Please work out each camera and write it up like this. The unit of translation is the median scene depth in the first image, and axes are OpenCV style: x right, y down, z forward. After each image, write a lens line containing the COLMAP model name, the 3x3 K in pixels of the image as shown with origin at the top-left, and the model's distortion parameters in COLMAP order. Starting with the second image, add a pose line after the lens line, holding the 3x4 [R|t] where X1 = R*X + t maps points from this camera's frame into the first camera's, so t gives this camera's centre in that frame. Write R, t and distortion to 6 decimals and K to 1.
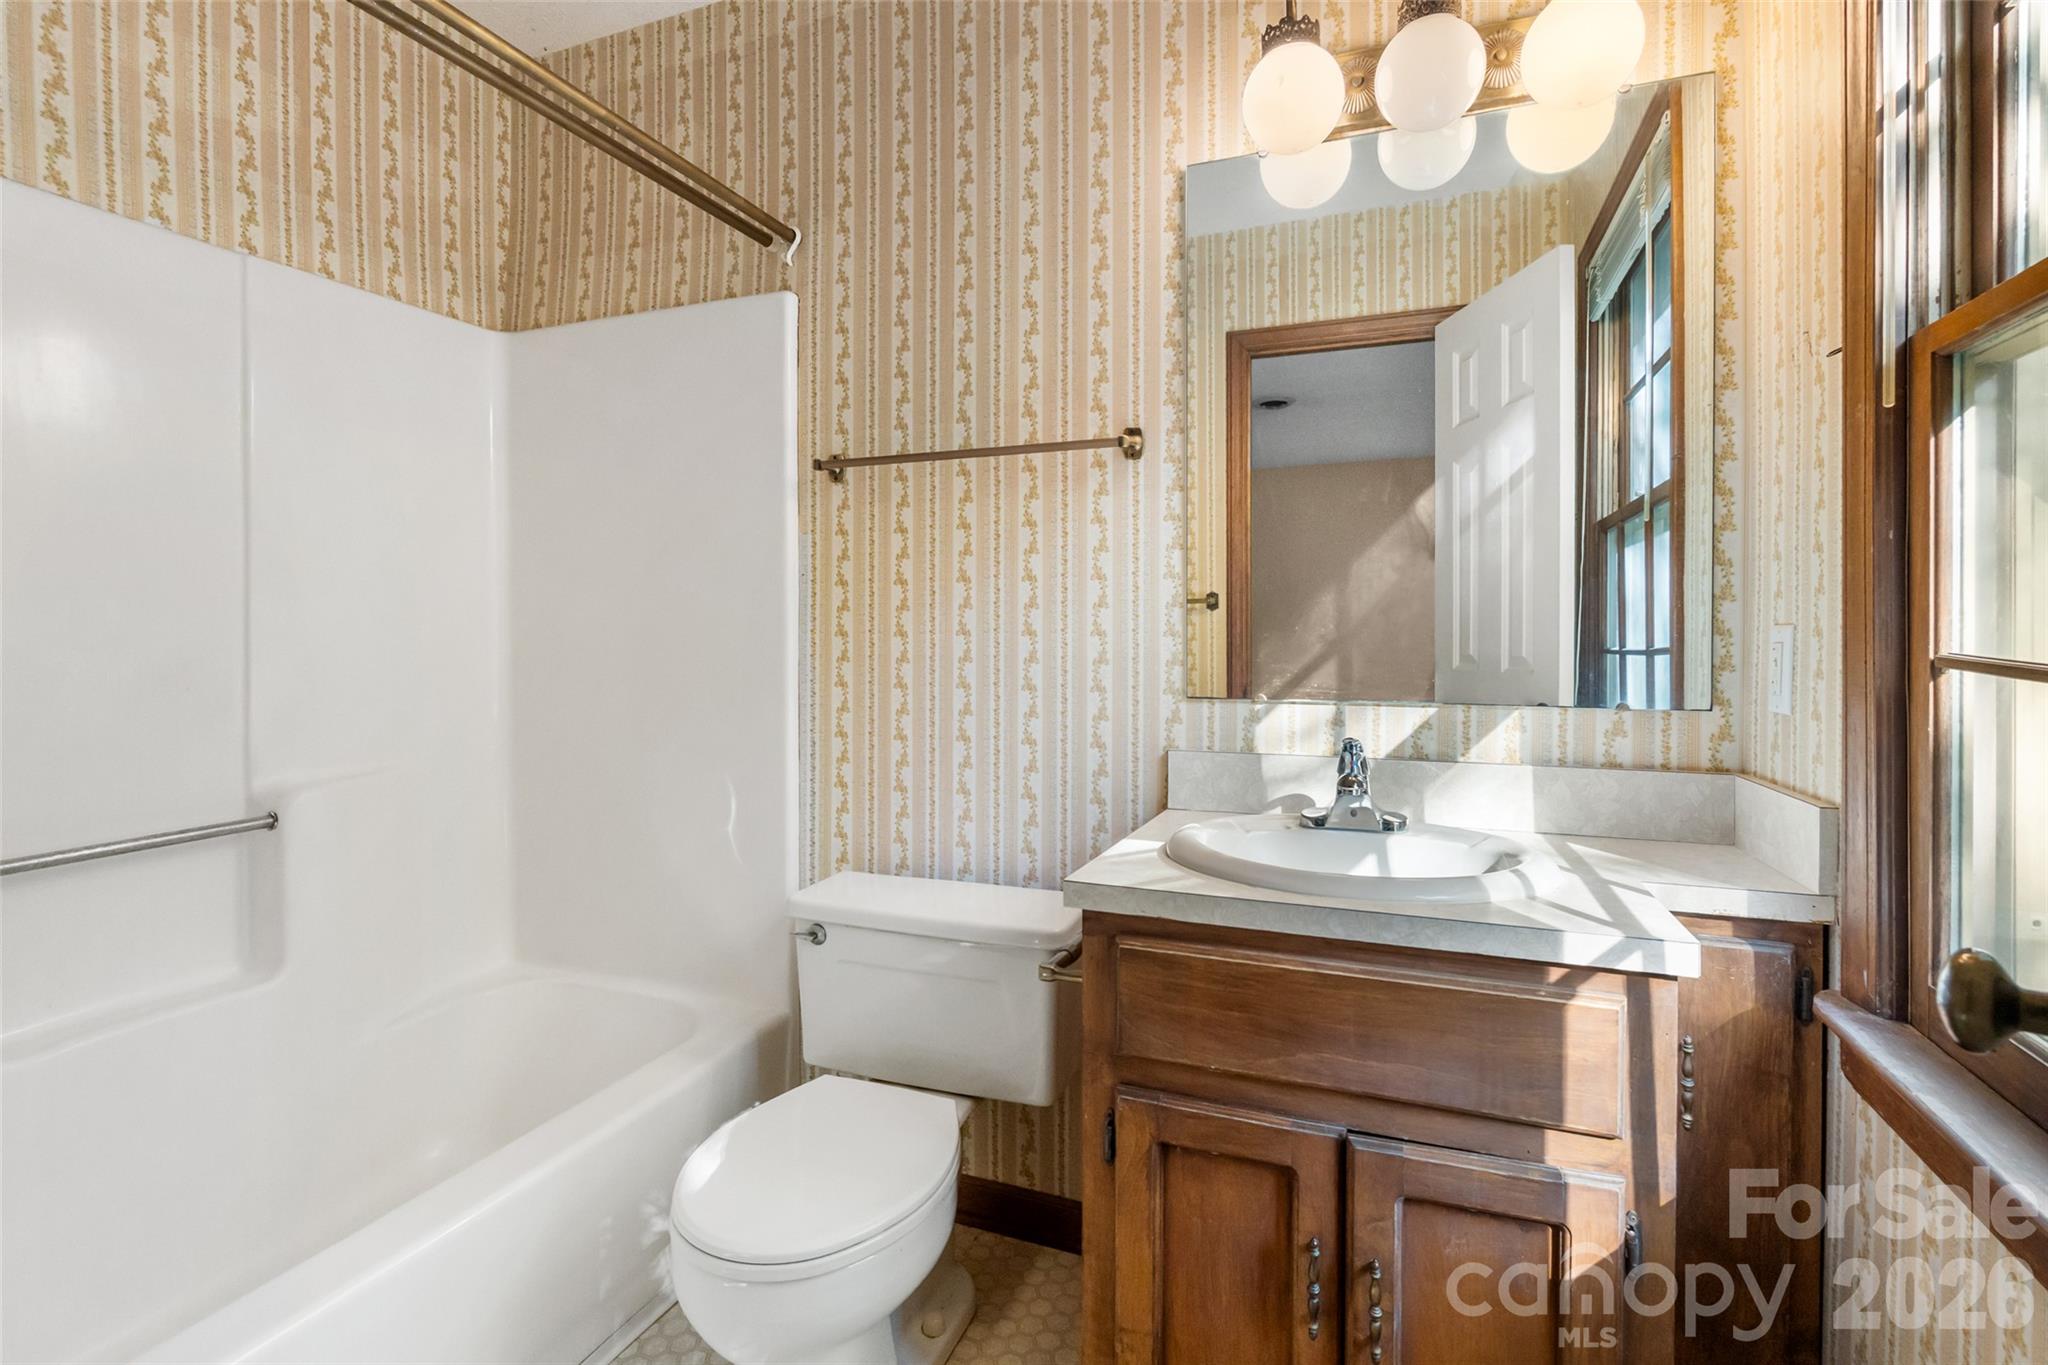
lens RADIAL K [[966.0, 0, 1021.5], [0, 966.0, 644.1], [0, 0, 1]] dist [-0.004944, 0.001010]
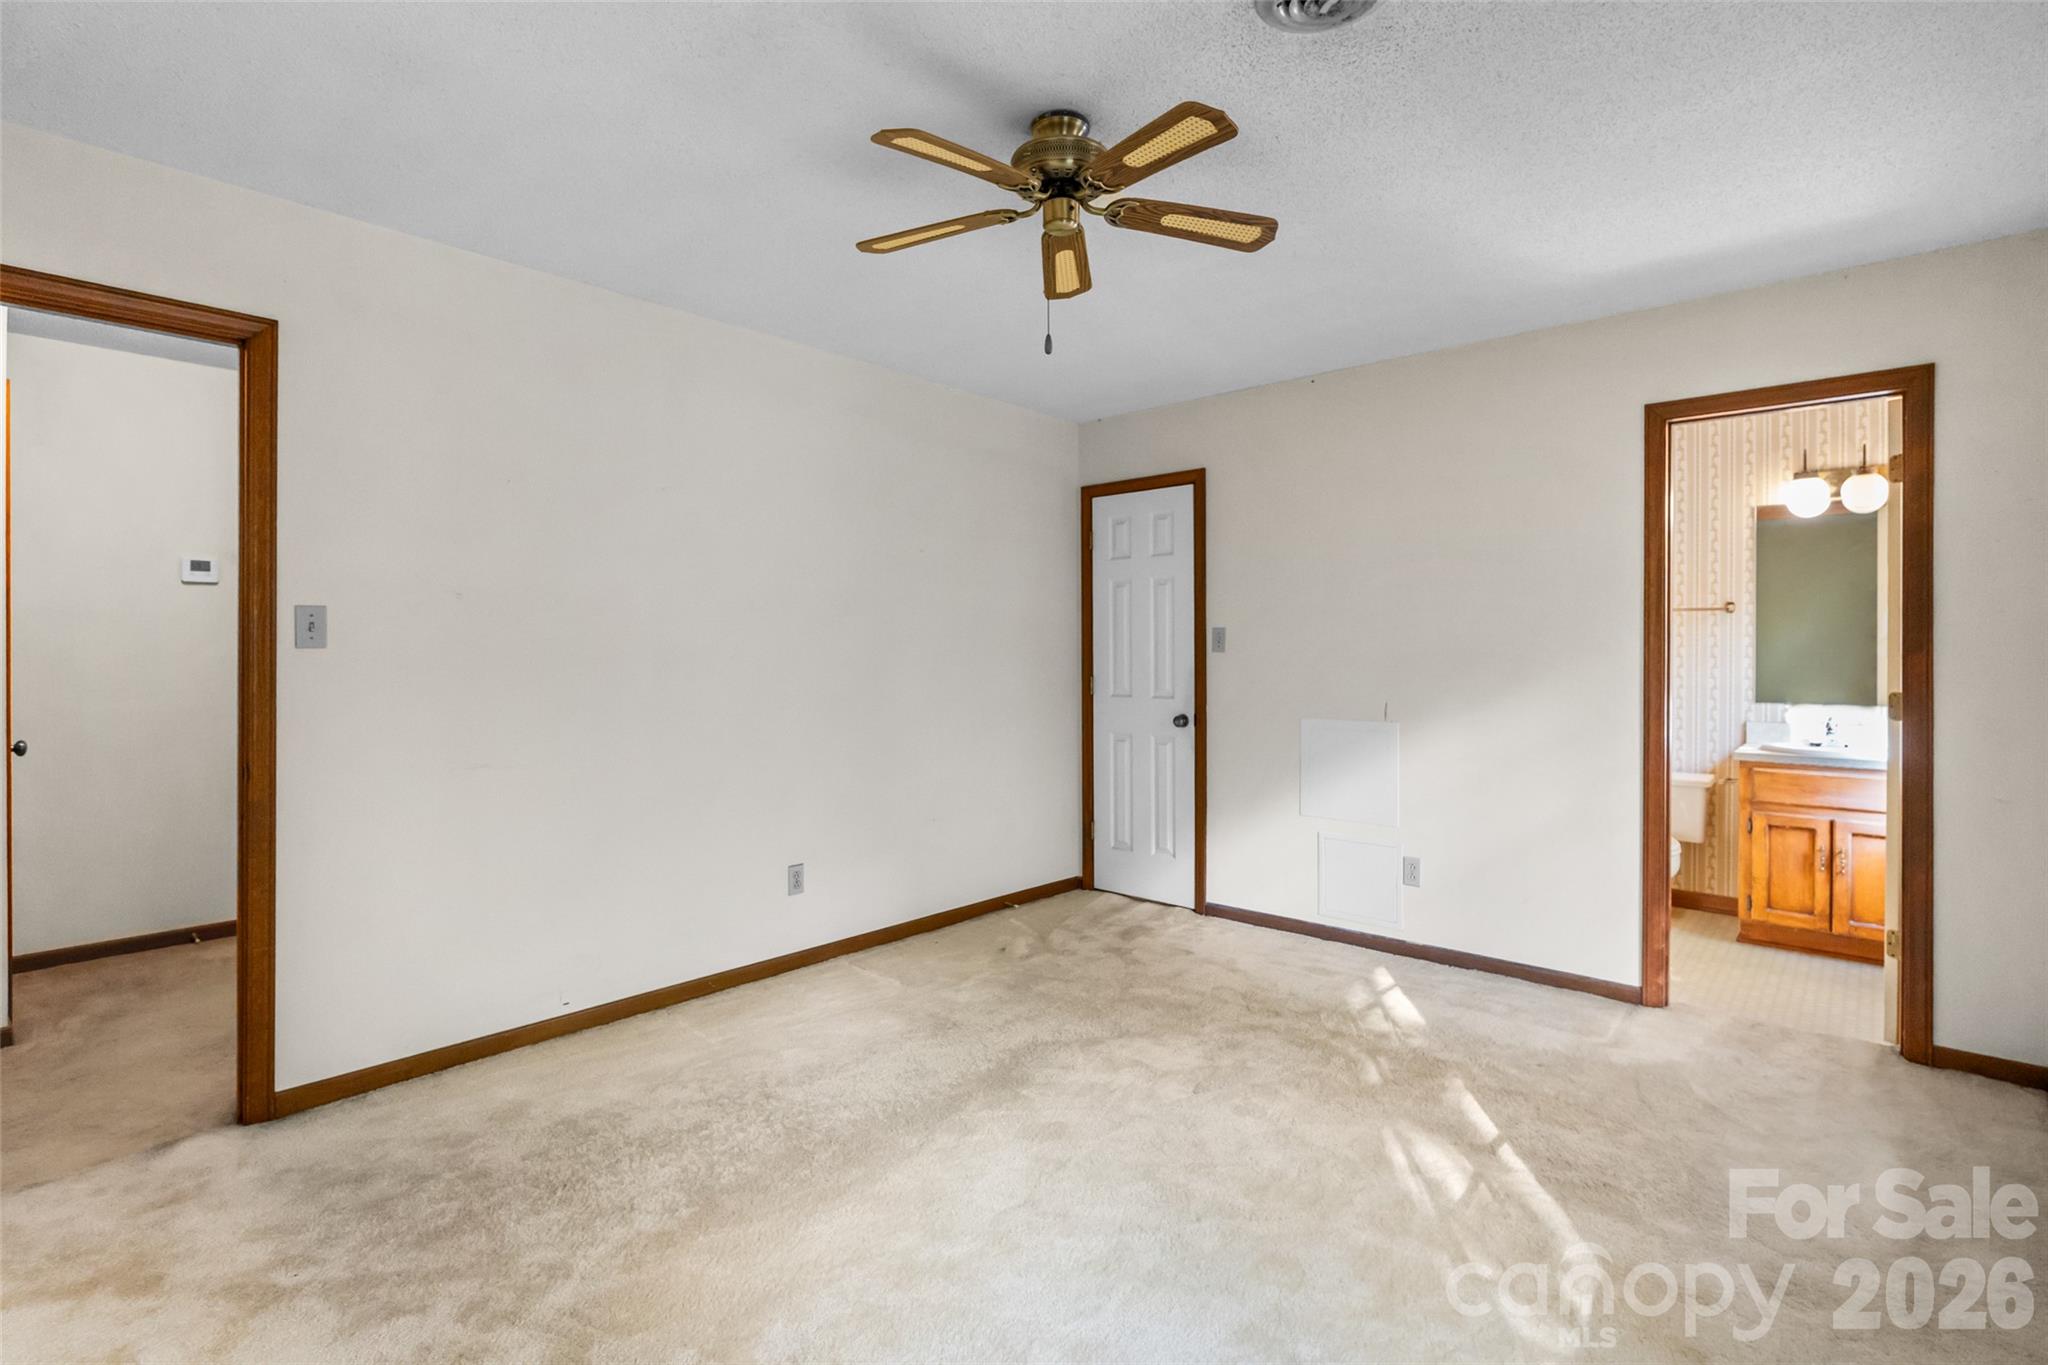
lens RADIAL K [[966.0, 0, 1020.2], [0, 966.0, 663.8], [0, 0, 1]] dist [-0.004944, 0.001010]
pose [[0.941168, -0.000244, -0.337938, -1.274718], [0.000792, 0.999999, 0.001481, -0.086959], [0.337937, -0.001662, 0.941167, -3.334663]]
